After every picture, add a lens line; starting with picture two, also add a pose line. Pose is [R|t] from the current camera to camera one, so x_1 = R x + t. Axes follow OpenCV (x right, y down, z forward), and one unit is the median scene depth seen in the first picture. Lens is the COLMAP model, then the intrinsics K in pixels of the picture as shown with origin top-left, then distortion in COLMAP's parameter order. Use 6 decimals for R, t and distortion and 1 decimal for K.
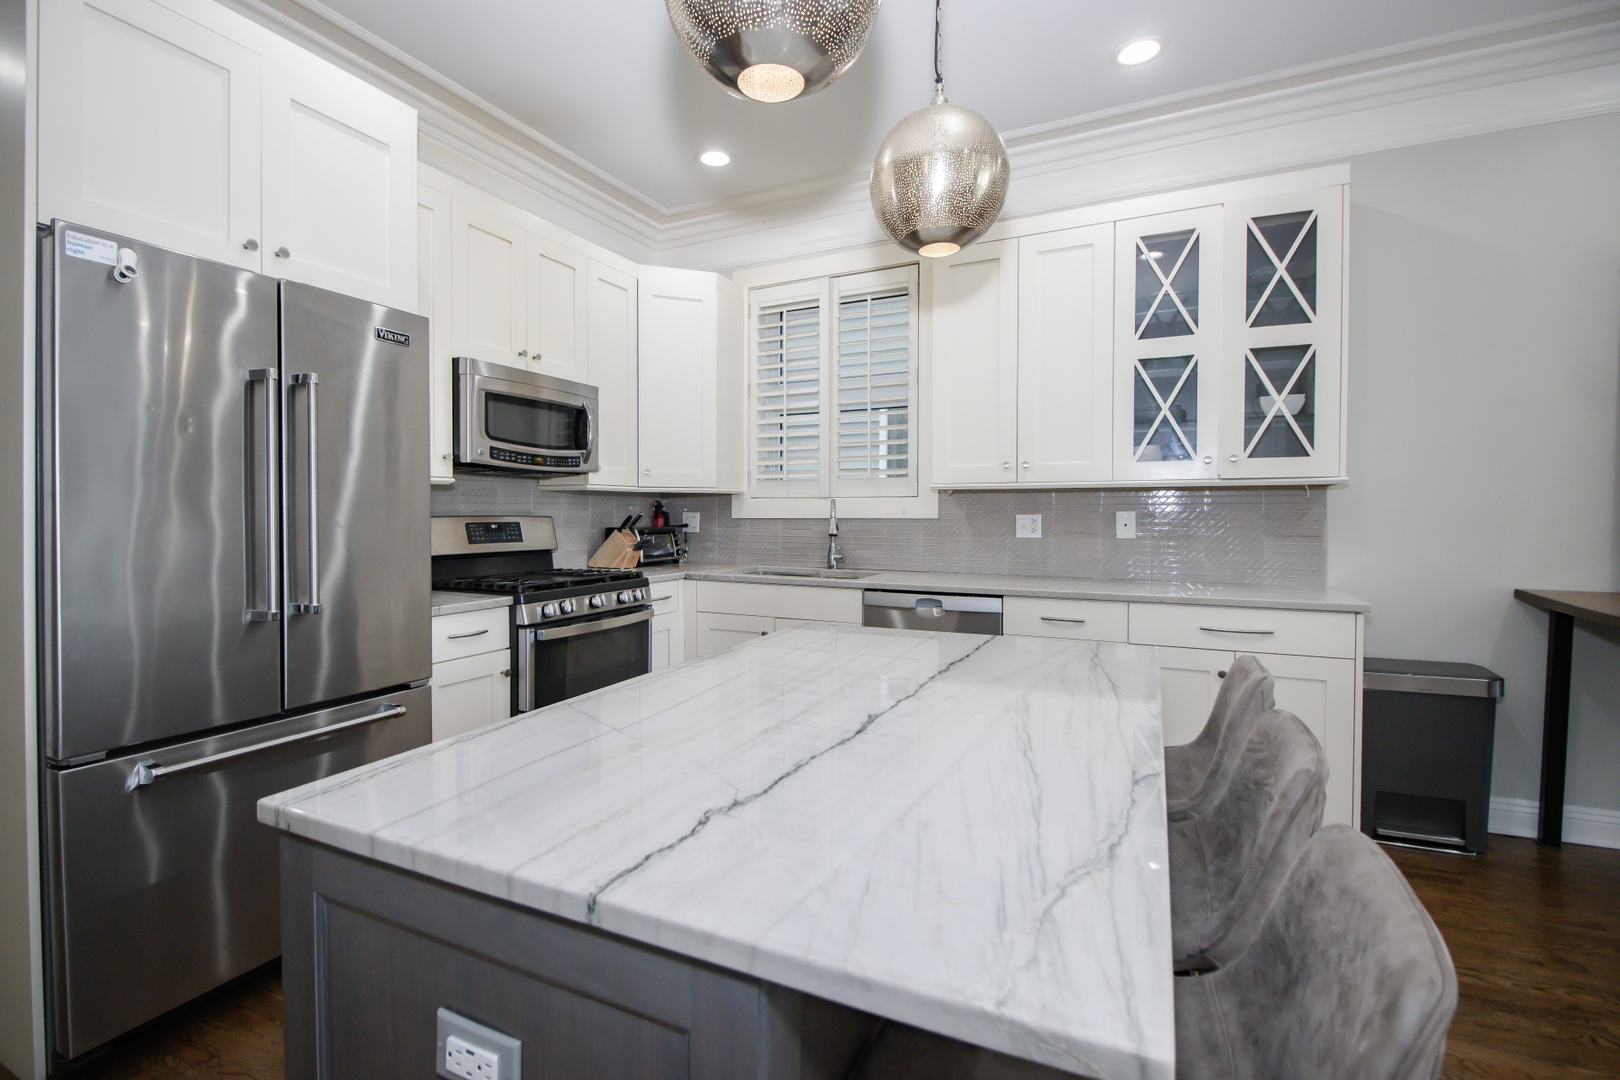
lens RADIAL K [[754.1, 0, 772.8], [0, 754.1, 524.1], [0, 0, 1]] dist [-0.000551, -0.000187]
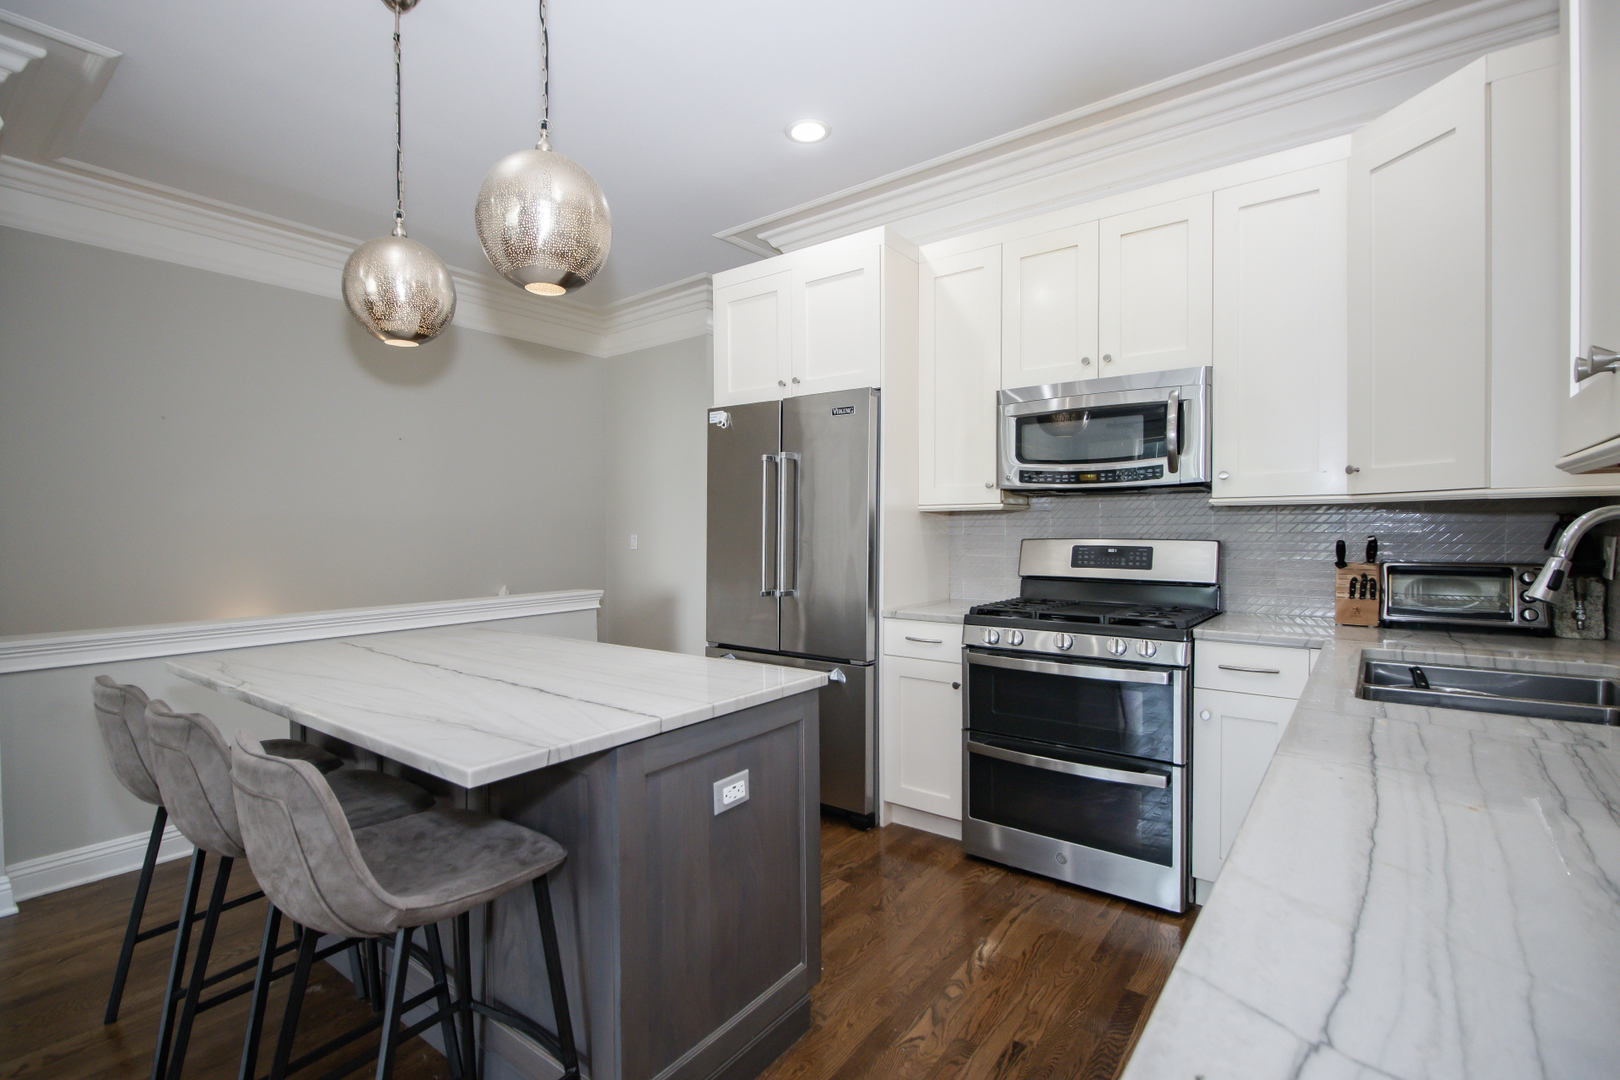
lens RADIAL K [[751.4, 0, 780.7], [0, 751.4, 537.6], [0, 0, 1]] dist [0.014654, -0.015959]
pose [[-0.181968, 0.017671, -0.983146, 0.620835], [-0.009368, 0.999762, 0.019704, -0.027188], [0.983260, 0.012795, -0.181759, 0.788831]]
